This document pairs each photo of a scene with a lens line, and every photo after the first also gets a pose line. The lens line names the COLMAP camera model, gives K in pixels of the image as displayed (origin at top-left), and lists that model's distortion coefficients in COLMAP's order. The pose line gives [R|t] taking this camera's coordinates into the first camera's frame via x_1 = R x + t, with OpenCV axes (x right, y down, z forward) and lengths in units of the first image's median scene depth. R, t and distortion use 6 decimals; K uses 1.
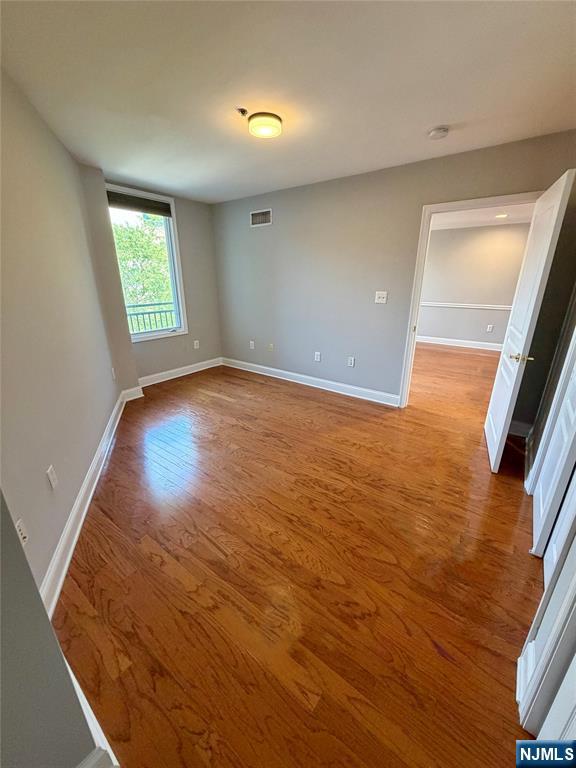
lens RADIAL K [[304.6, 0, 288.0], [0, 304.6, 384.0], [0, 0, 1]] dist [-0.000808, -0.000302]
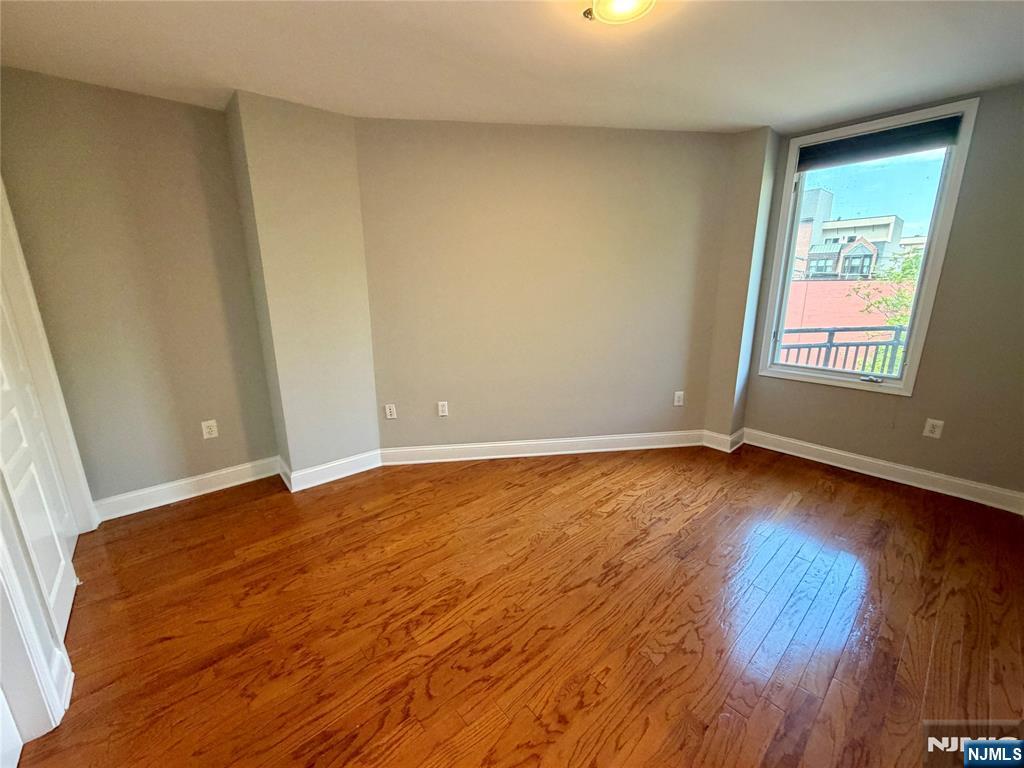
lens RADIAL K [[409.5, 0, 510.9], [0, 409.5, 383.0], [0, 0, 1]] dist [0.000962, 0.000238]
pose [[-0.204259, 0.238073, -0.949526, 0.600841], [-0.315106, 0.902360, 0.294032, -0.291177], [0.926815, 0.359260, -0.109297, 0.849218]]
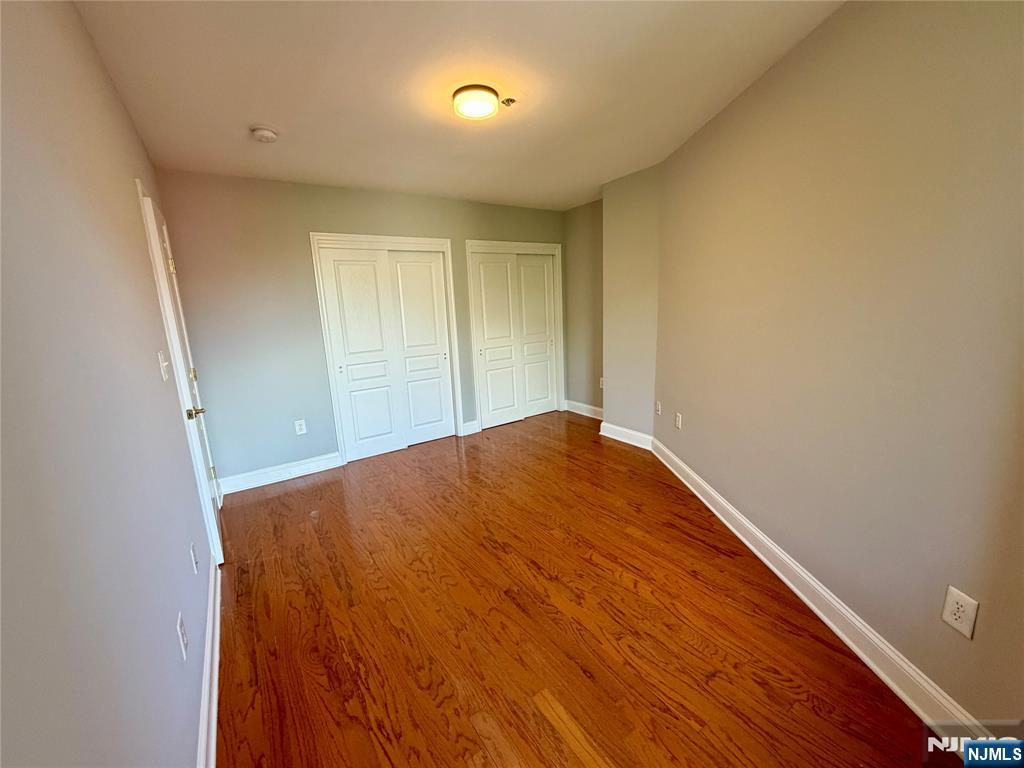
lens RADIAL K [[406.1, 0, 508.8], [0, 406.1, 384.5], [0, 0, 1]] dist [-0.000808, -0.000302]
pose [[-0.945472, -0.018742, 0.325164, -0.360068], [0.151849, 0.857840, 0.490971, -0.549252], [-0.288141, 0.513575, -0.808218, 1.584584]]
